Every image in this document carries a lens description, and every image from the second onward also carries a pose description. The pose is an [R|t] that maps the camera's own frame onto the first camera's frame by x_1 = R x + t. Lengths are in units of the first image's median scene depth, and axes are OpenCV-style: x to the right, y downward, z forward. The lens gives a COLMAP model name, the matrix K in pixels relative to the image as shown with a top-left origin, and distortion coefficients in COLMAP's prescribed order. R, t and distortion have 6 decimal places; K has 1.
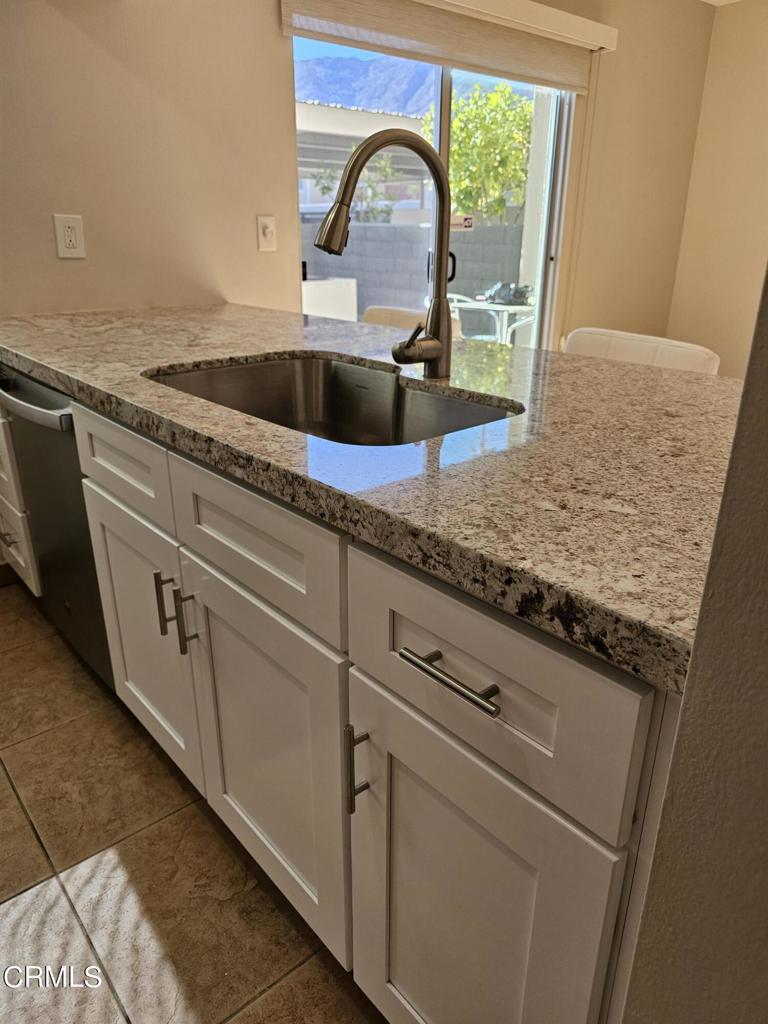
lens RADIAL K [[700.1, 0, 366.5], [0, 700.1, 513.2], [0, 0, 1]] dist [0.013481, -0.002834]
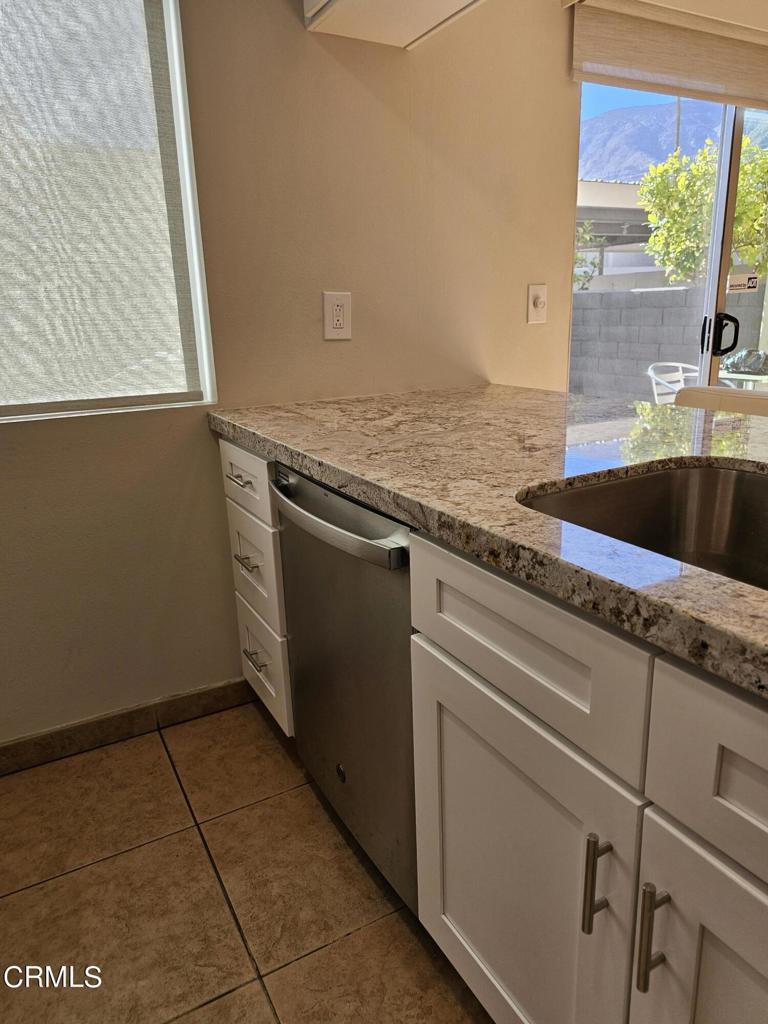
lens RADIAL K [[686.9, 0, 379.7], [0, 686.9, 512.8], [0, 0, 1]] dist [0.053913, -0.041561]
pose [[0.981204, 0.023189, -0.191577, -0.256905], [-0.039988, 0.995638, -0.084295, -0.097410], [0.188787, 0.090371, 0.977851, 0.235152]]
